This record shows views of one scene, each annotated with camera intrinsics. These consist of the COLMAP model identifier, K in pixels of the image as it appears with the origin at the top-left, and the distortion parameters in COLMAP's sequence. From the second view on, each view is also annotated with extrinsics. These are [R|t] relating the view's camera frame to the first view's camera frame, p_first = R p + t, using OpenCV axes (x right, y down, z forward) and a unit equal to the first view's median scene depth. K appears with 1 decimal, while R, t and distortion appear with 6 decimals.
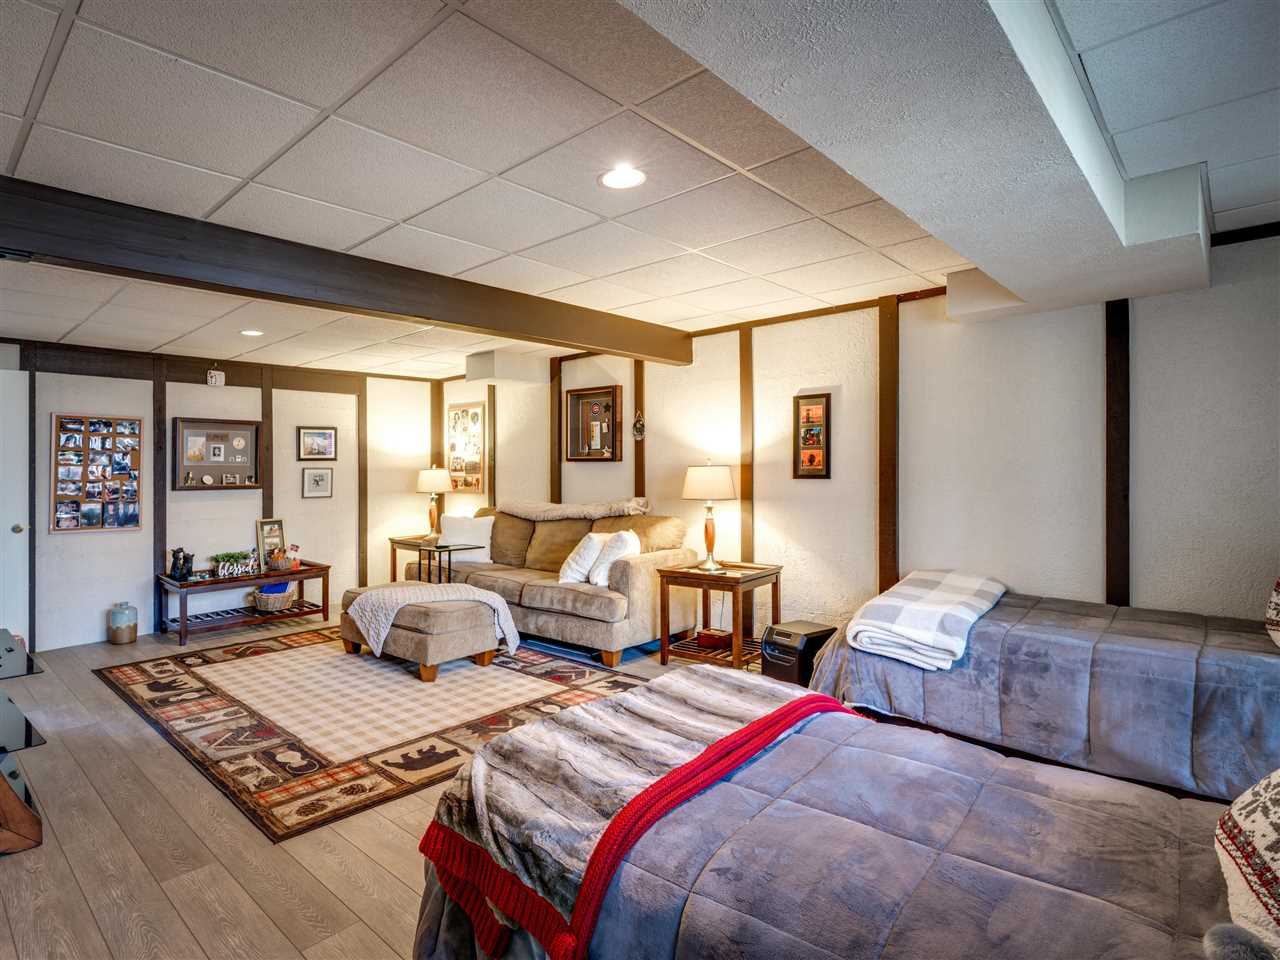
lens RADIAL K [[644.3, 0, 632.8], [0, 644.3, 468.5], [0, 0, 1]] dist [-0.003628, -0.000709]
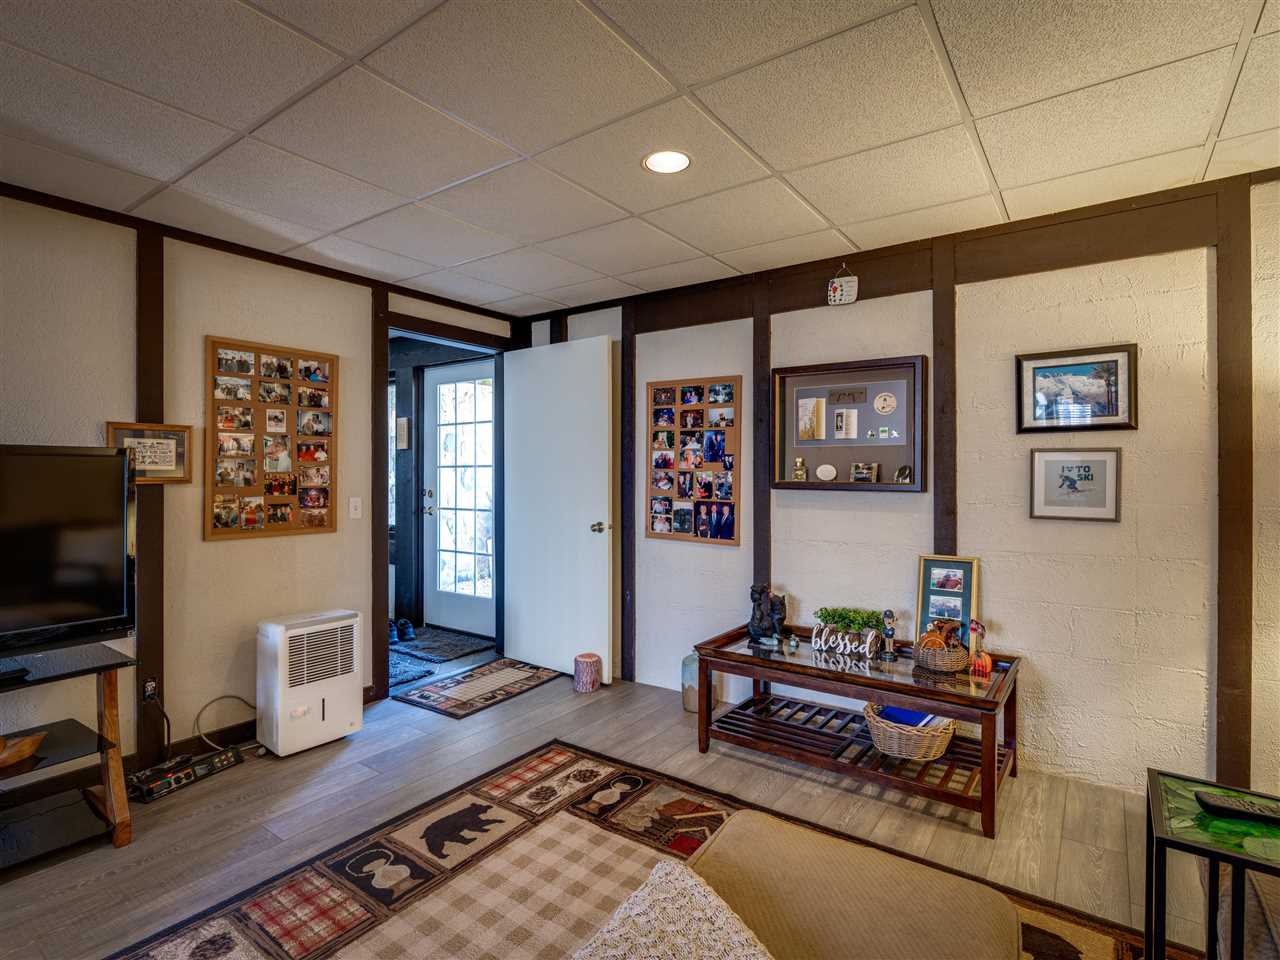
lens RADIAL K [[644.3, 0, 632.8], [0, 644.3, 468.5], [0, 0, 1]] dist [-0.003628, -0.000709]
pose [[0.058290, 0.007026, -0.998275, -0.138506], [0.001767, 0.999973, 0.007141, 0.013351], [0.998298, -0.002181, 0.058276, 1.074911]]
